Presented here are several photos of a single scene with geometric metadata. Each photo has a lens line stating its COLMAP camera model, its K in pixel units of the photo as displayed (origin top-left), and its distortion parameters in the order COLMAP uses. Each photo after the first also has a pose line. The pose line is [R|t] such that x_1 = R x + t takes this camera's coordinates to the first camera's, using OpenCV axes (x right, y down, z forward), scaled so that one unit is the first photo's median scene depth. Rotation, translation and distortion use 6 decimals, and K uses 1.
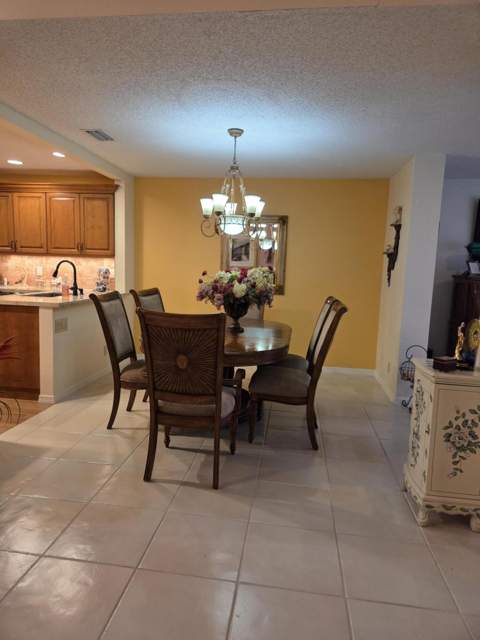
lens RADIAL K [[430.8, 0, 239.6], [0, 430.8, 316.5], [0, 0, 1]] dist [0.061603, -0.049835]
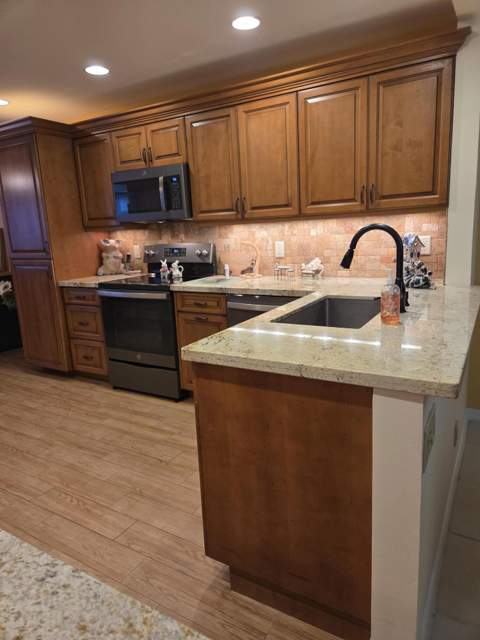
lens RADIAL K [[430.8, 0, 239.6], [0, 430.8, 316.5], [0, 0, 1]] dist [0.061603, -0.049835]
pose [[0.915583, 0.001907, -0.402125, -0.300272], [0.034675, 0.995890, 0.083673, -0.070621], [0.400632, -0.090554, 0.911753, 0.491443]]
